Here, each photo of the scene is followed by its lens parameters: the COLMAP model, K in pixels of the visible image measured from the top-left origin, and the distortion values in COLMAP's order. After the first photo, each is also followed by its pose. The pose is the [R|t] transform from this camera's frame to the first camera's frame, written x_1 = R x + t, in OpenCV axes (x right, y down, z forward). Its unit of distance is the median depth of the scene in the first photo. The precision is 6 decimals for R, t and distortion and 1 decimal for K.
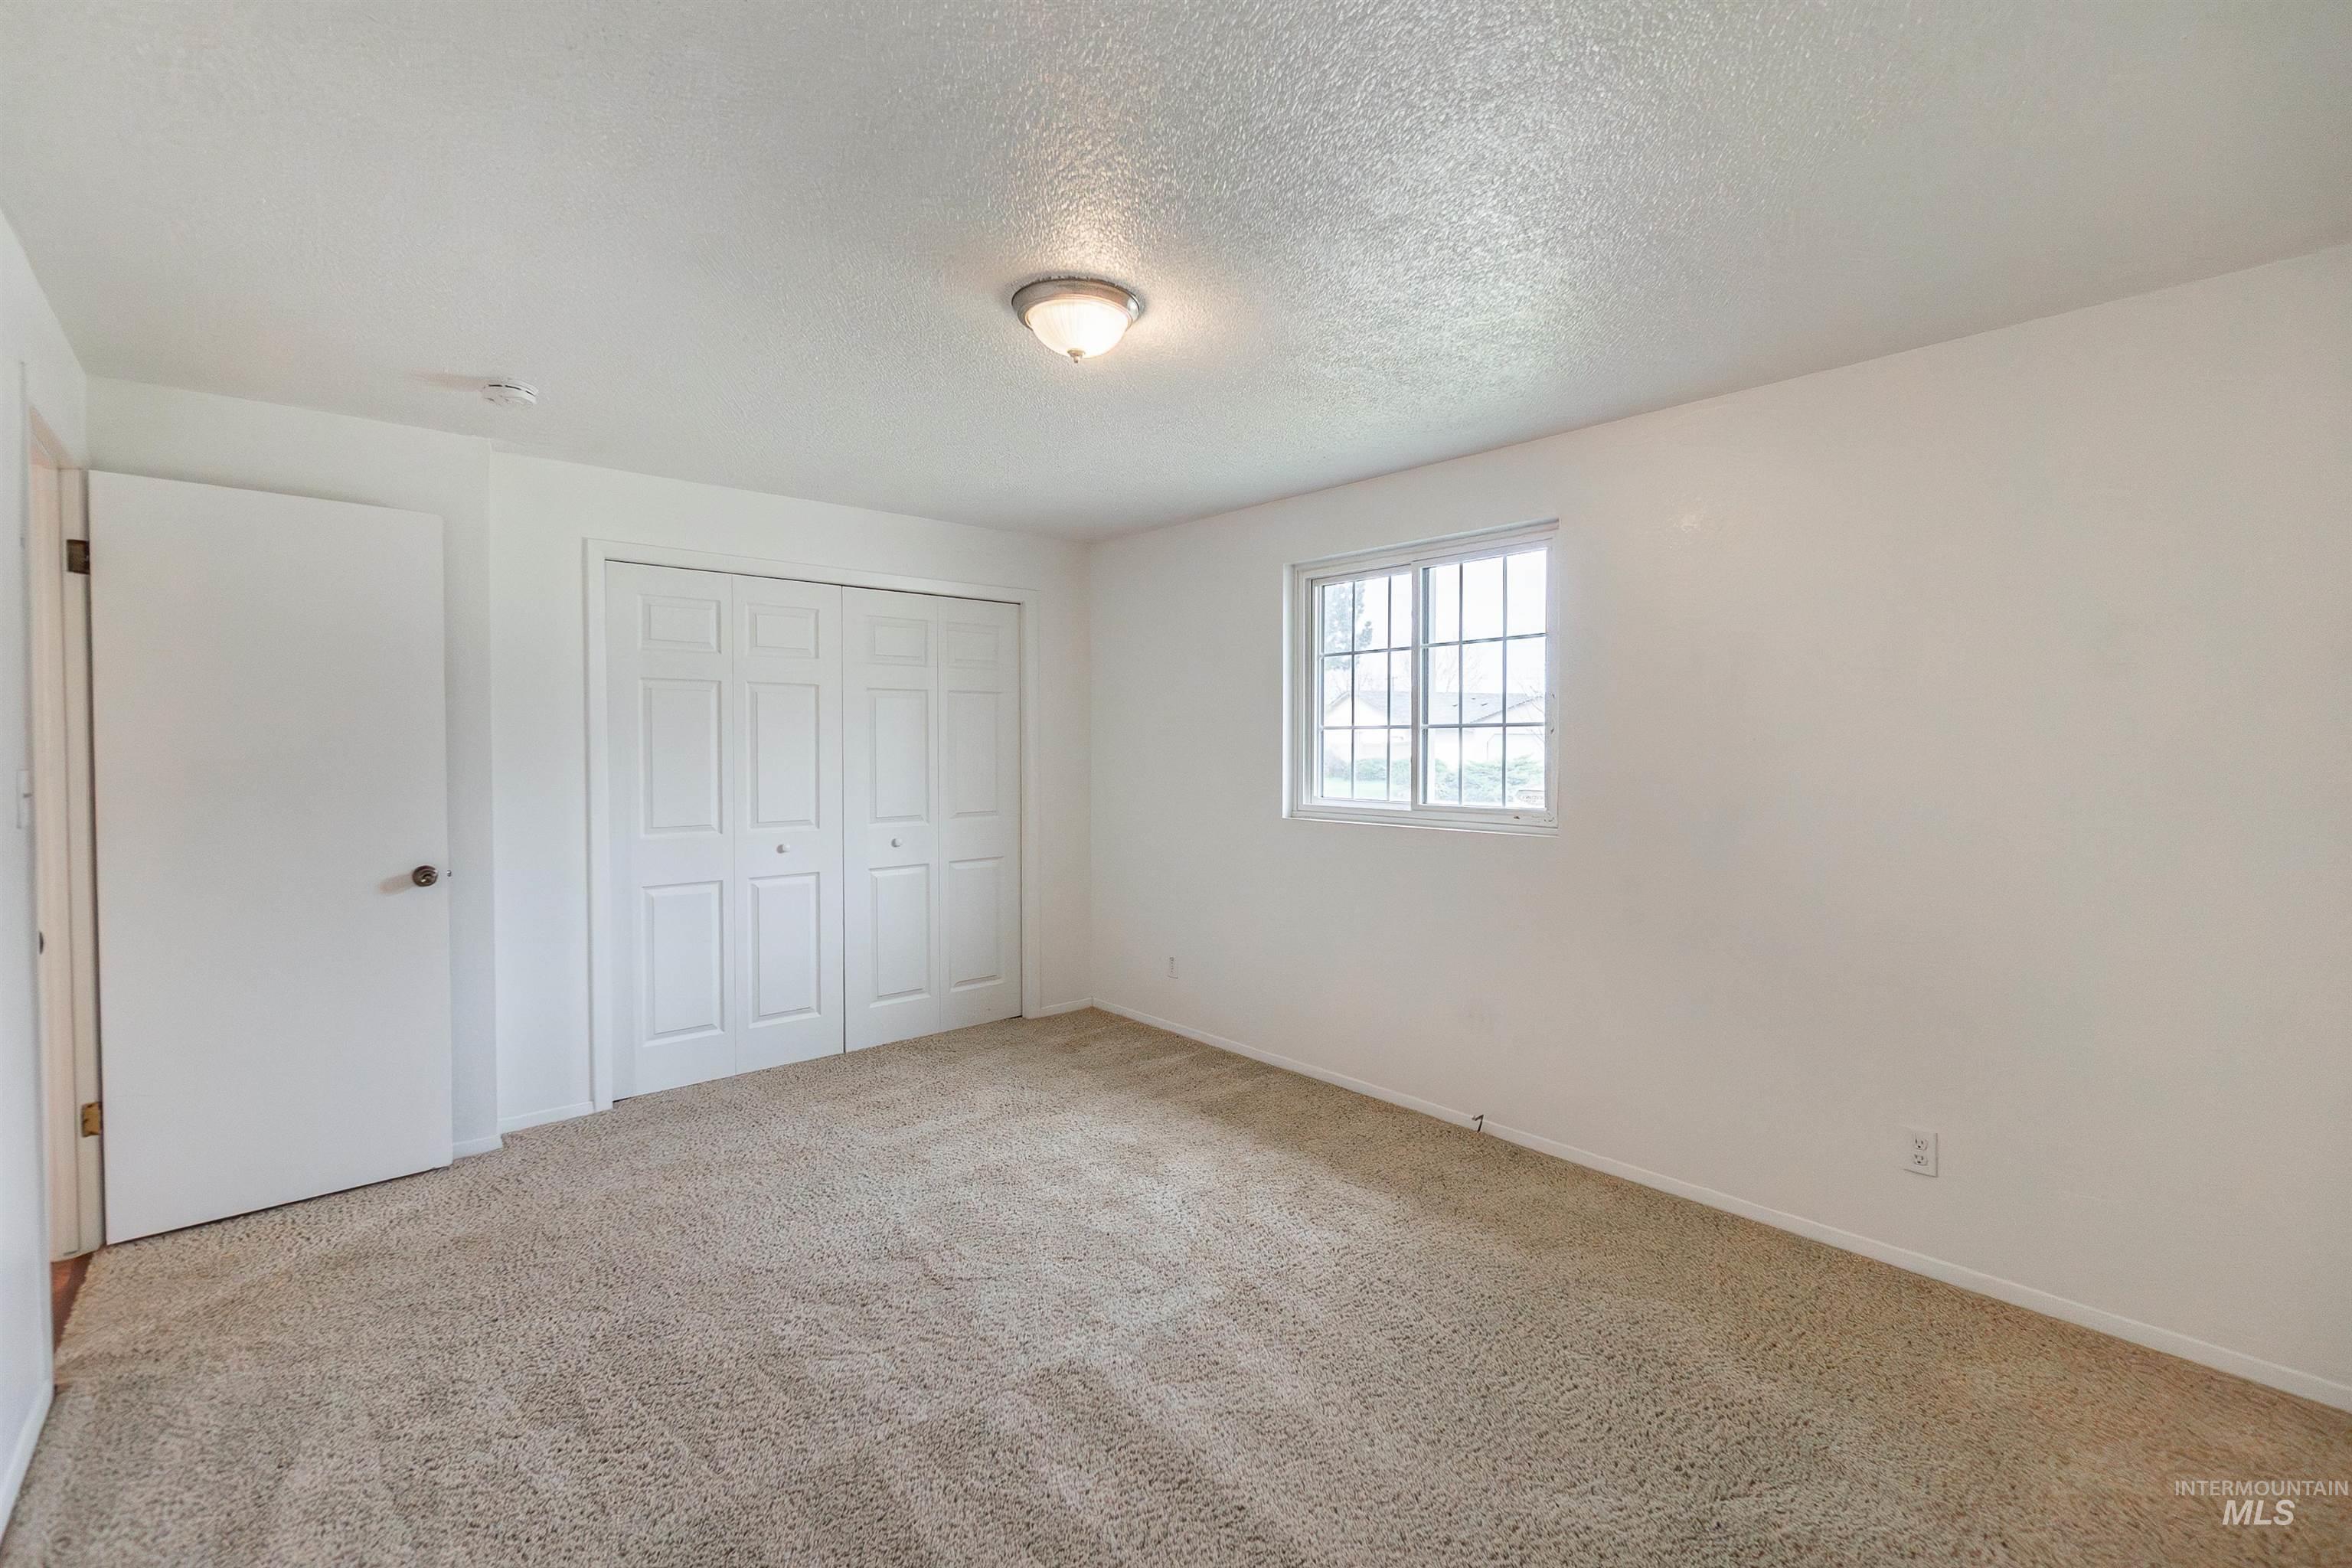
lens RADIAL K [[1023.0, 0, 1151.3], [0, 1023.0, 769.5], [0, 0, 1]] dist [-0.001458, -0.000366]
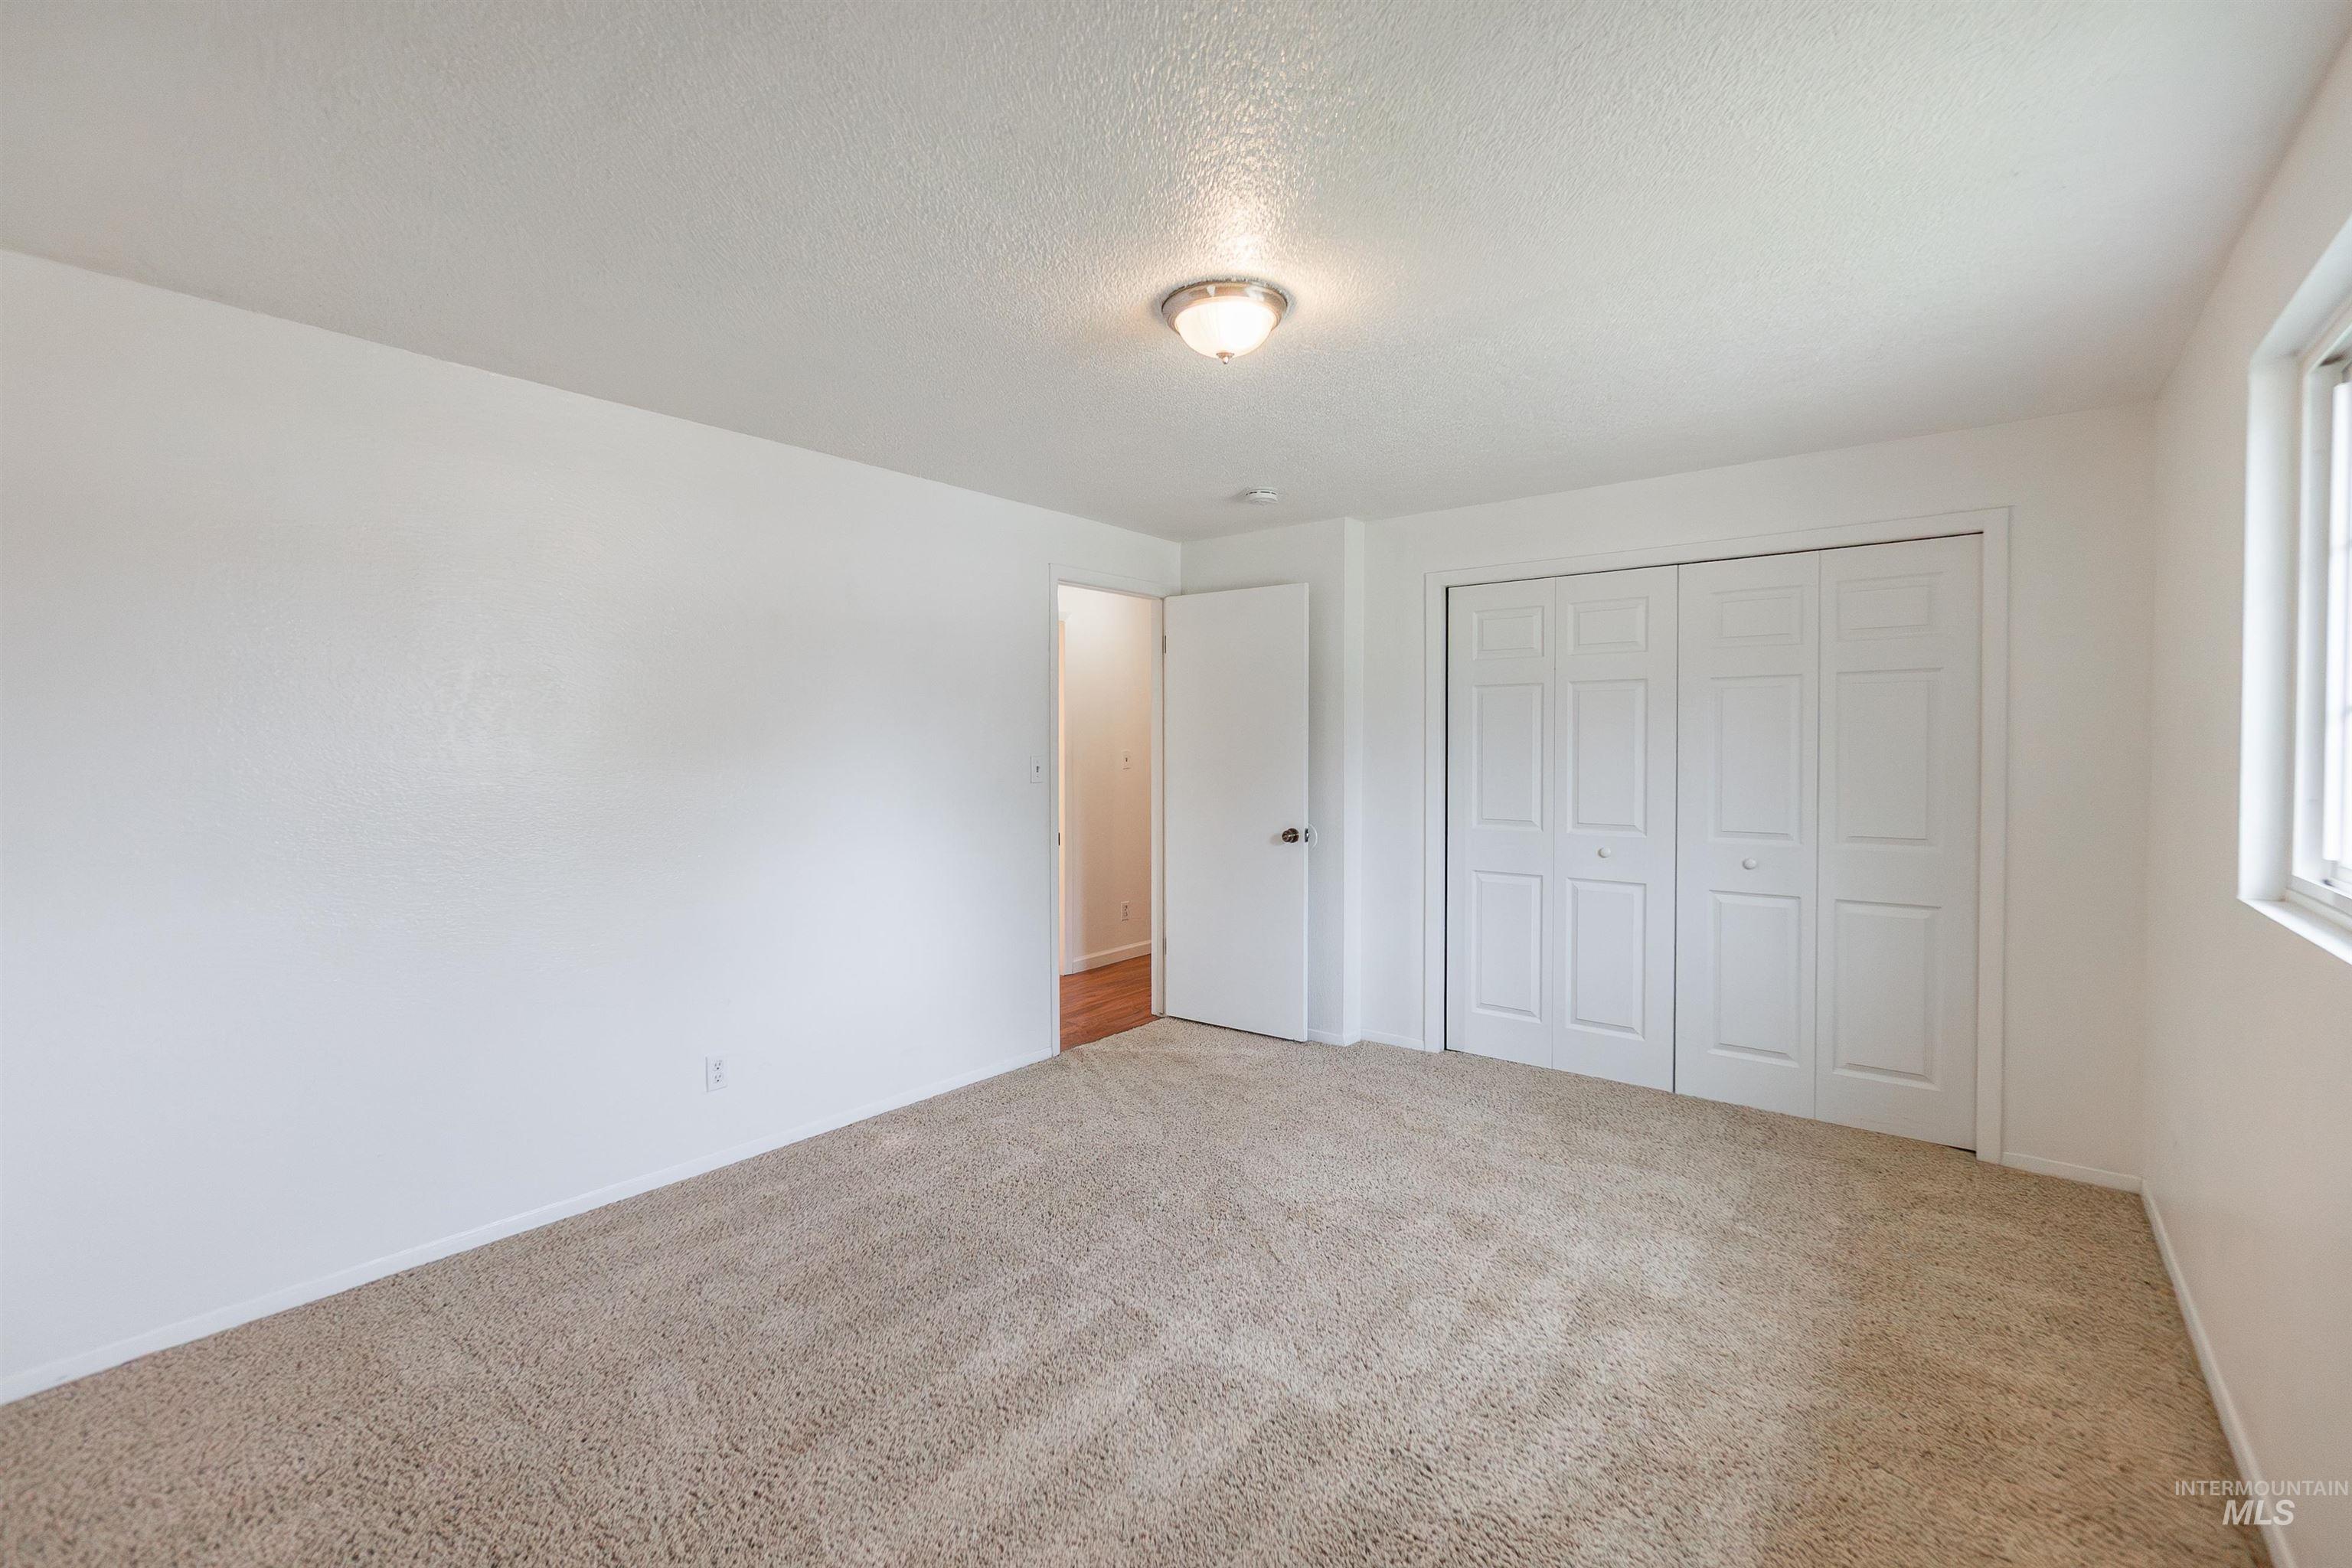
lens RADIAL K [[1013.4, 0, 1158.6], [0, 1013.4, 771.1], [0, 0, 1]] dist [-0.002851, -0.000074]
pose [[0.172466, 0.025025, -0.984697, 0.636379], [-0.022286, 0.999520, 0.021499, -0.012776], [0.984763, 0.018237, 0.172941, 0.544053]]
